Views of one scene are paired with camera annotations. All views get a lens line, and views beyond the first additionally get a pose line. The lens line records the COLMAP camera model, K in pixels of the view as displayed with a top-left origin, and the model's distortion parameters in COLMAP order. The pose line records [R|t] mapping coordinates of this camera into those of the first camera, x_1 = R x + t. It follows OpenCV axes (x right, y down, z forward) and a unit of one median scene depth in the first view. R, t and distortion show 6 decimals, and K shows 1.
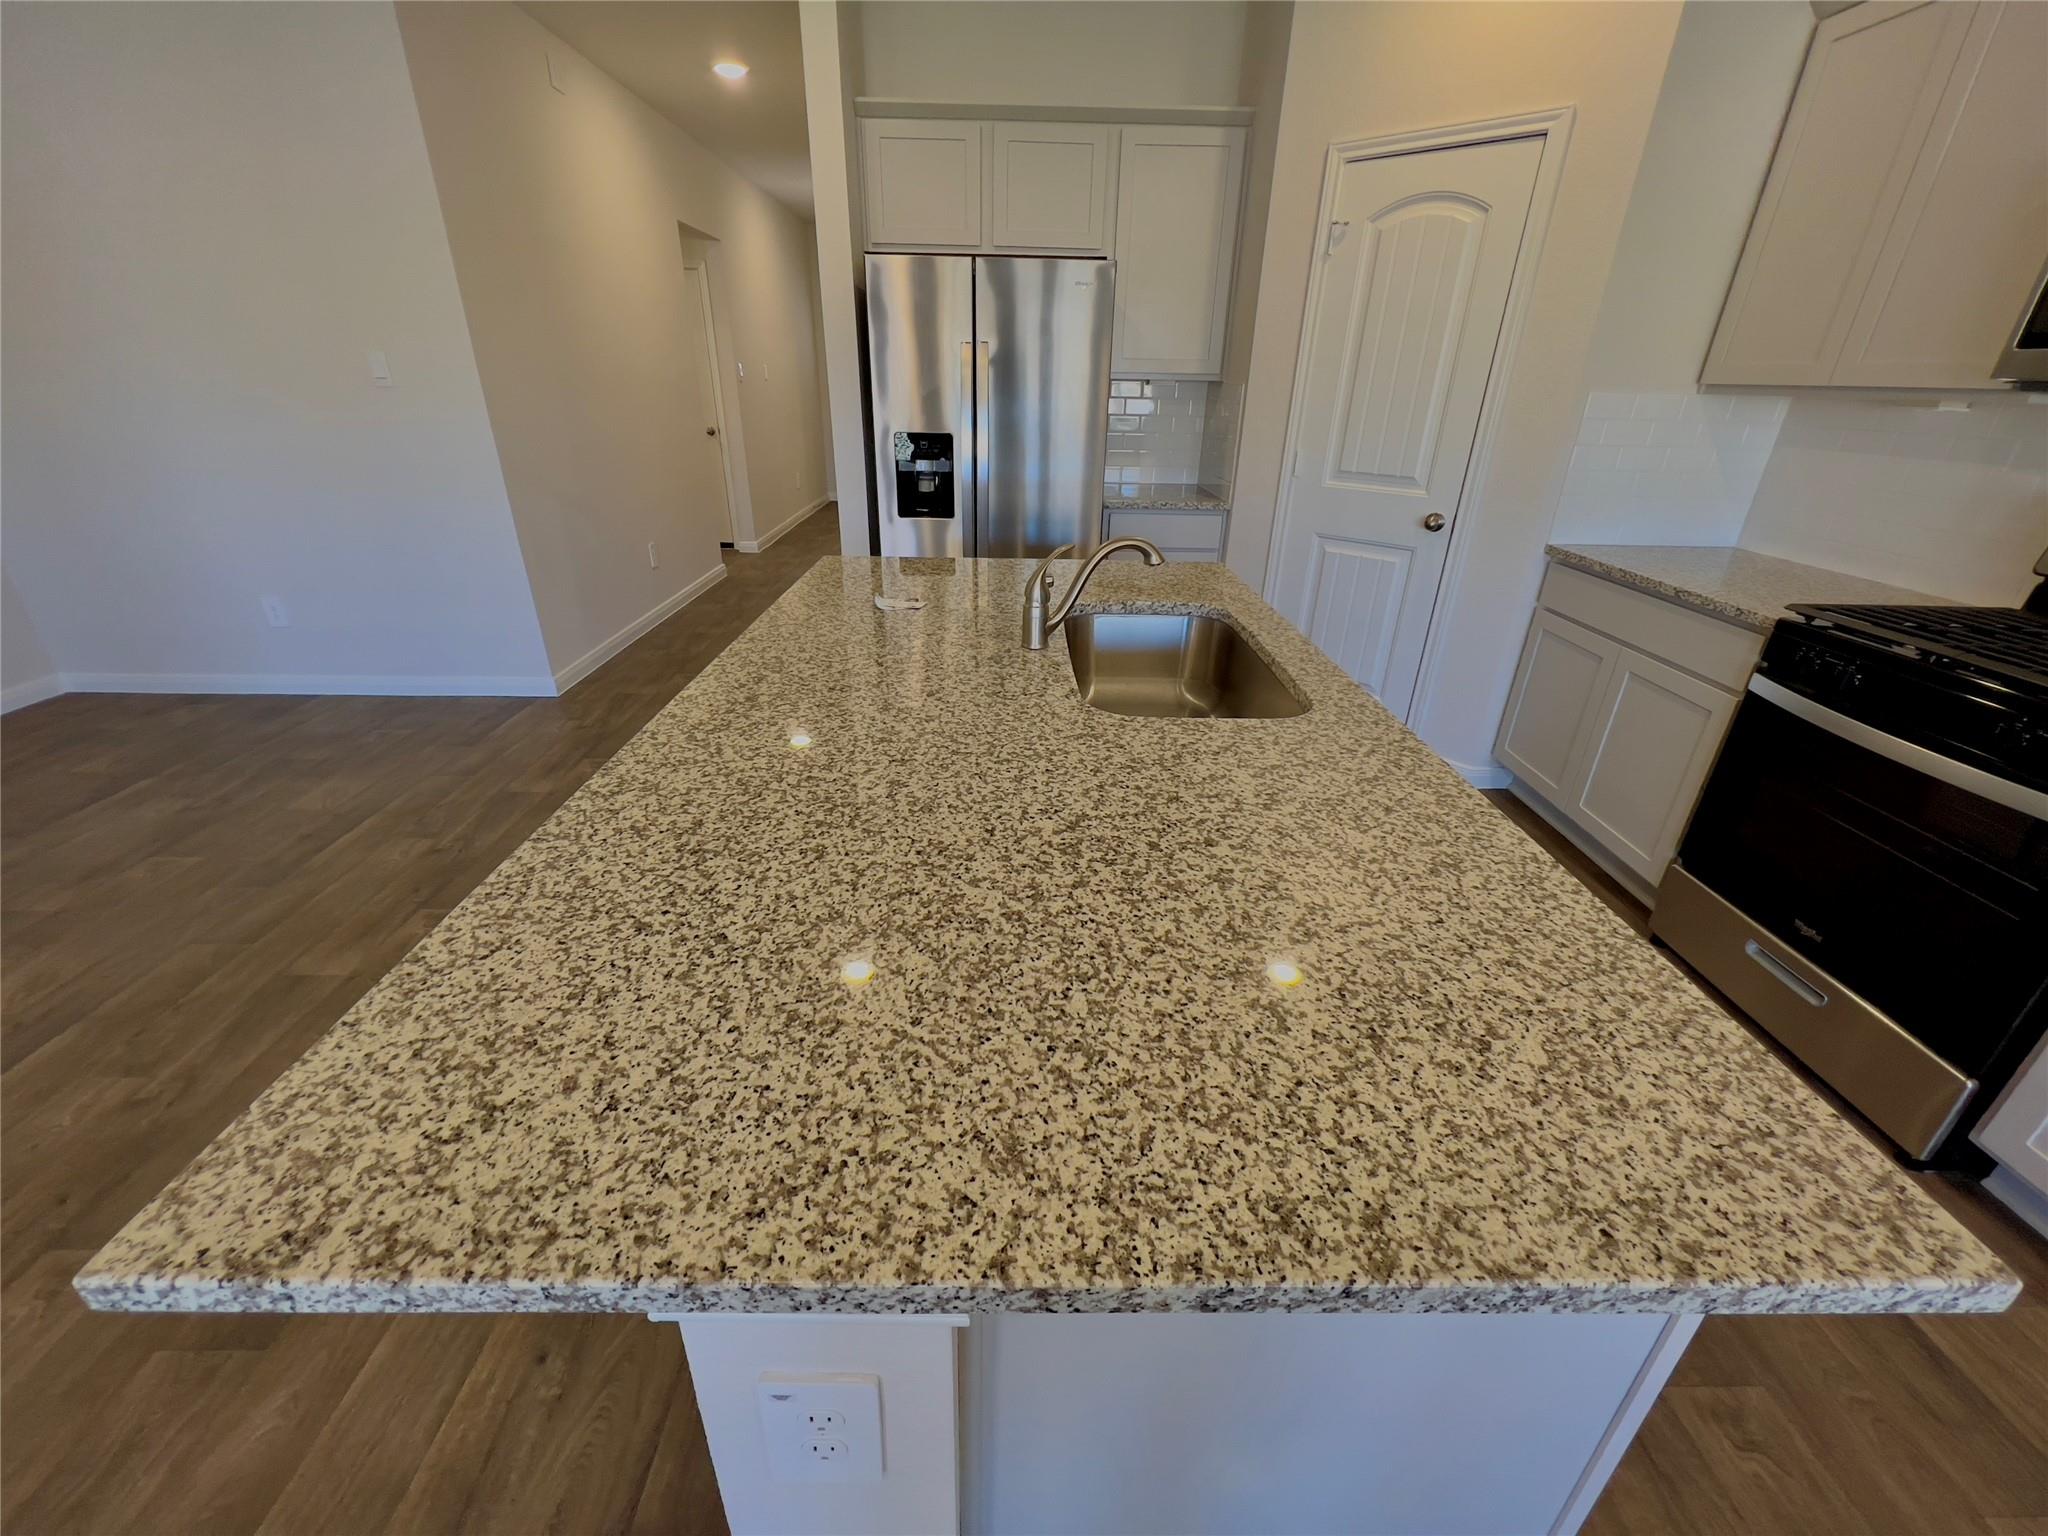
lens RADIAL K [[821.1, 0, 1014.1], [0, 821.1, 756.2], [0, 0, 1]] dist [-0.003020, 0.000594]
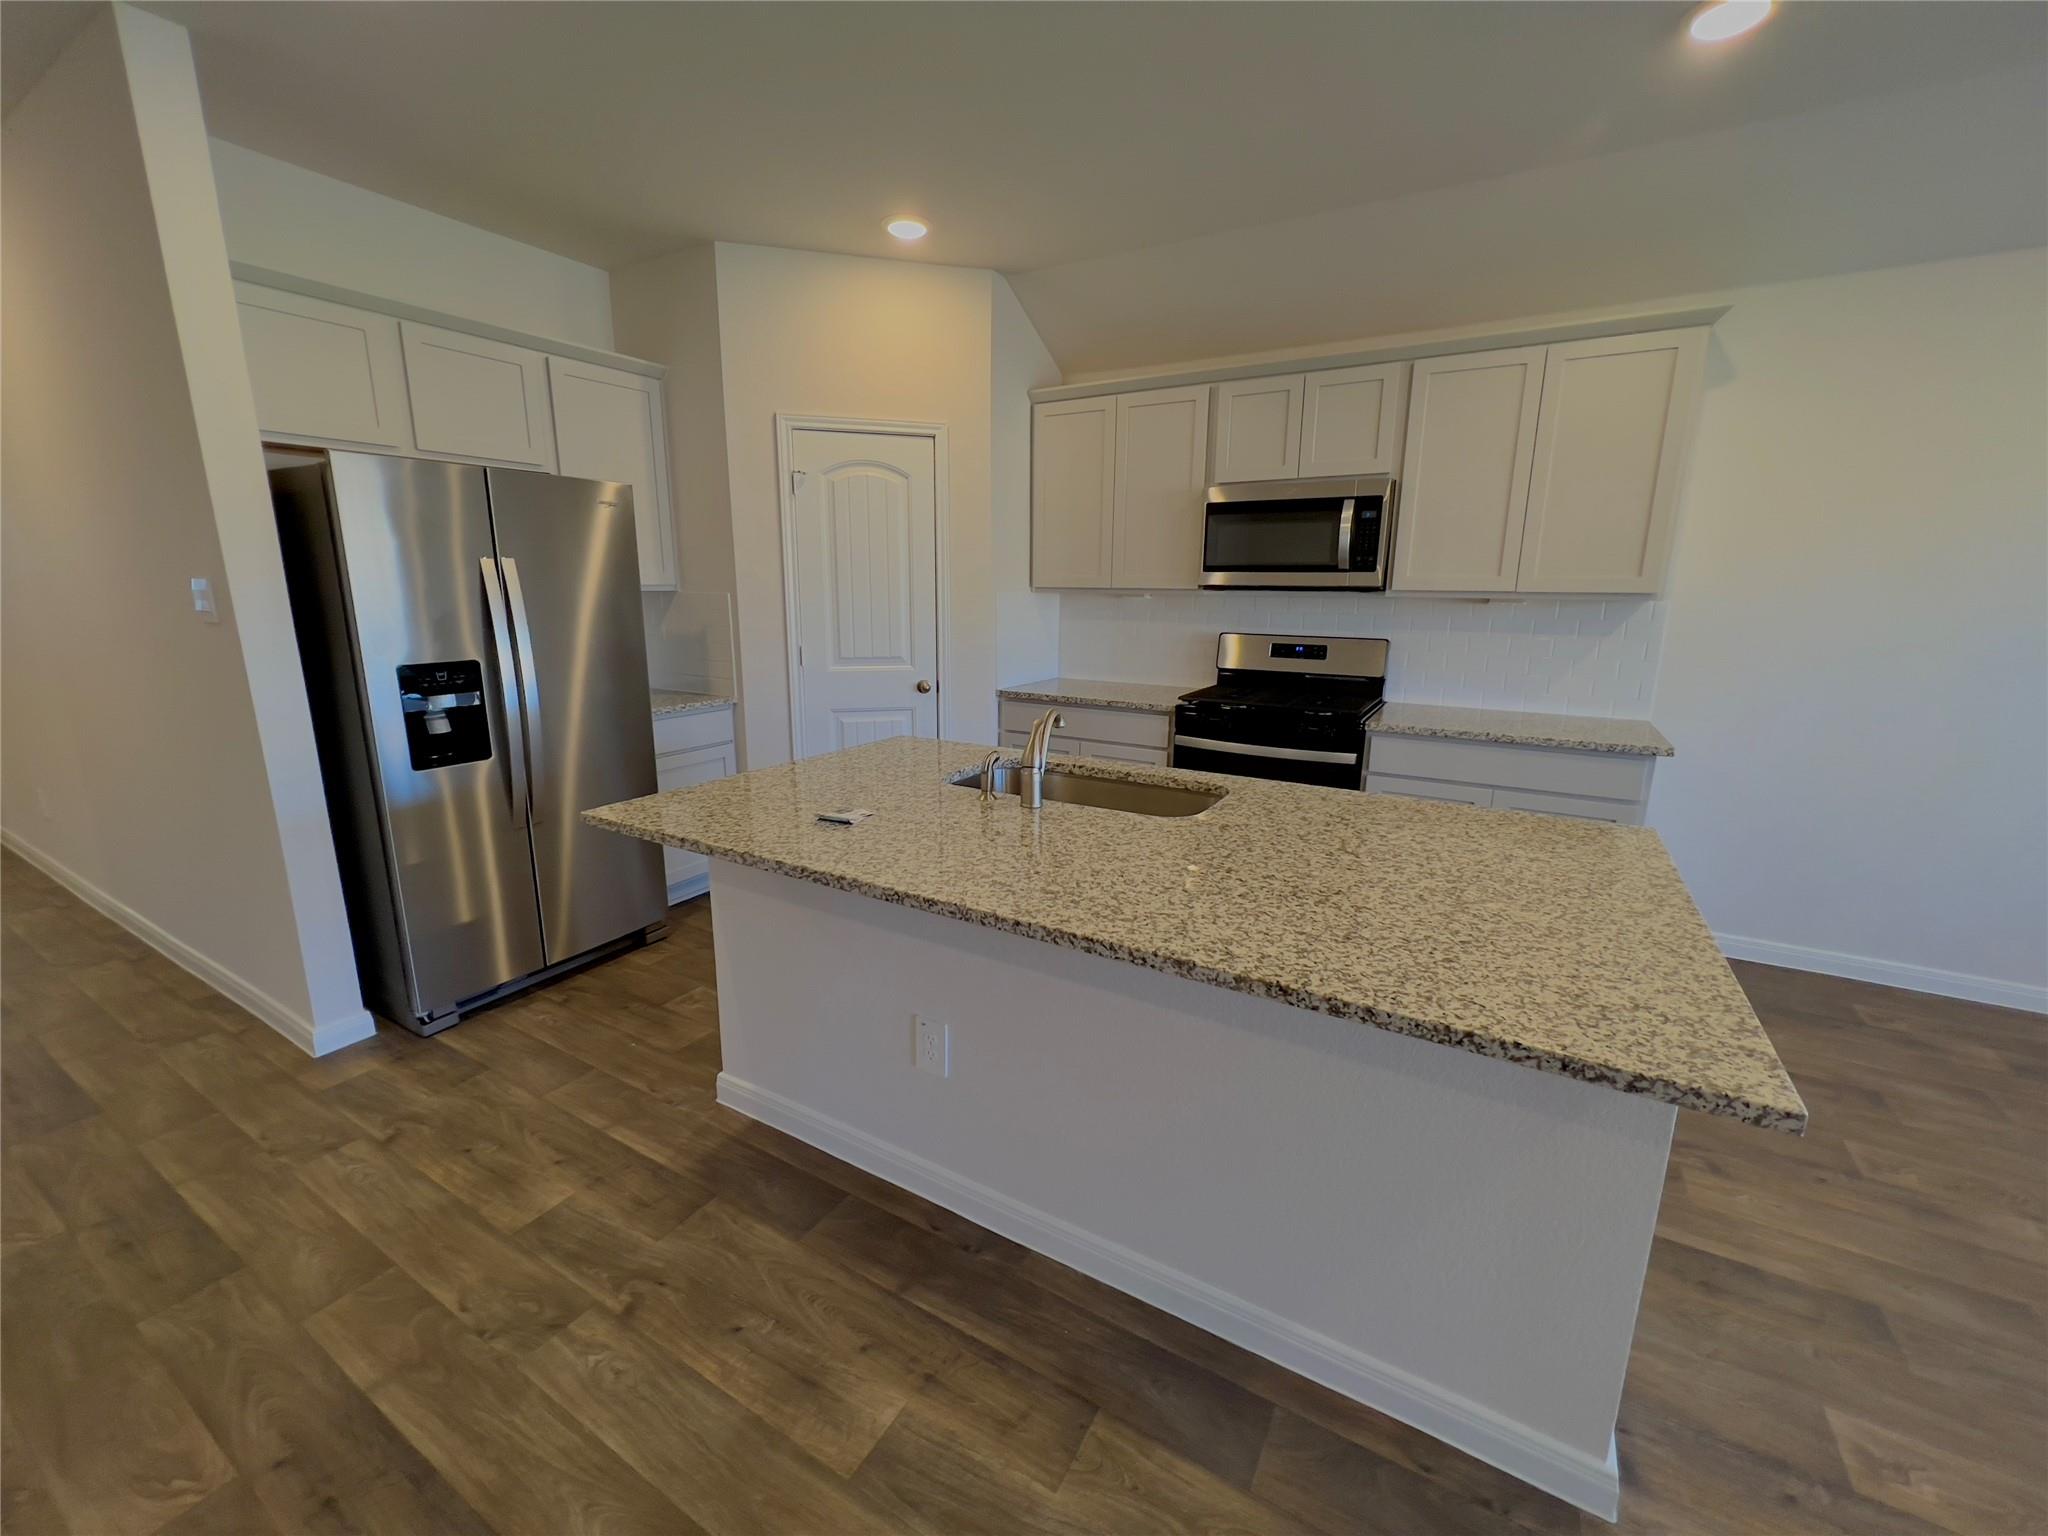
lens RADIAL K [[821.1, 0, 1002.2], [0, 821.1, 775.1], [0, 0, 1]] dist [-0.003020, 0.000594]
pose [[0.531668, -0.210206, 0.820453, -1.193511], [0.362899, 0.931822, 0.003574, -0.237776], [-0.765267, 0.295841, 0.571703, 0.390964]]
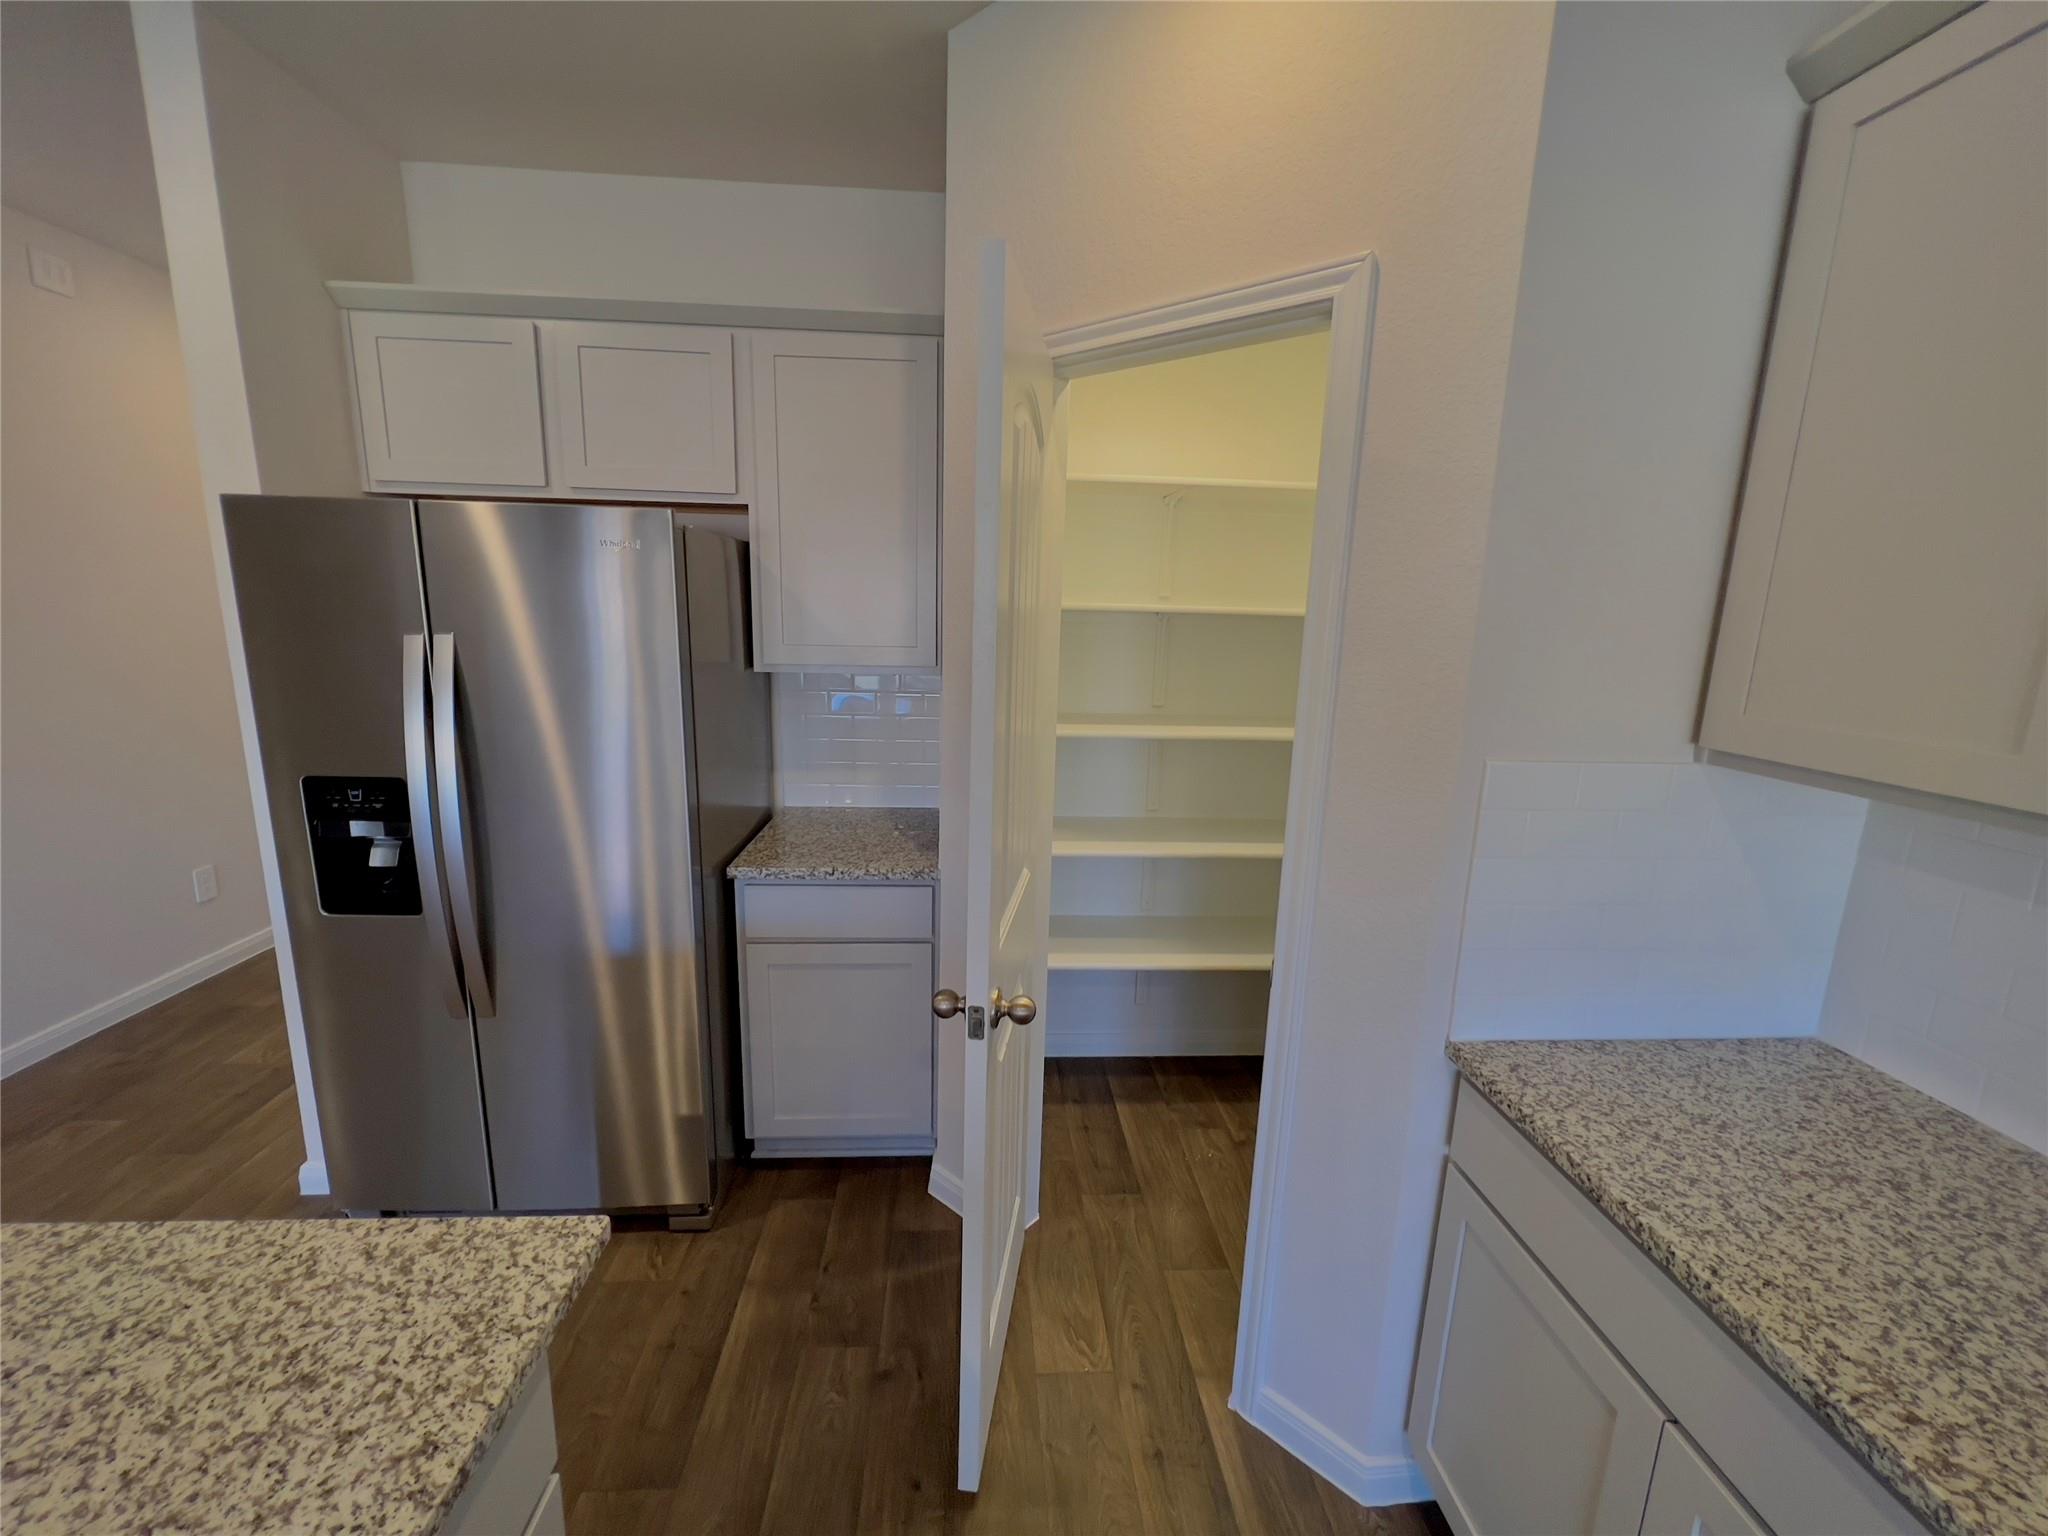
lens RADIAL K [[821.1, 0, 1012.1], [0, 821.1, 764.8], [0, 0, 1]] dist [-0.003020, 0.000594]
pose [[0.998916, -0.003175, 0.046435, 0.746580], [0.014259, 0.970575, -0.240375, -0.618340], [-0.044306, 0.240777, 0.969569, 1.010748]]
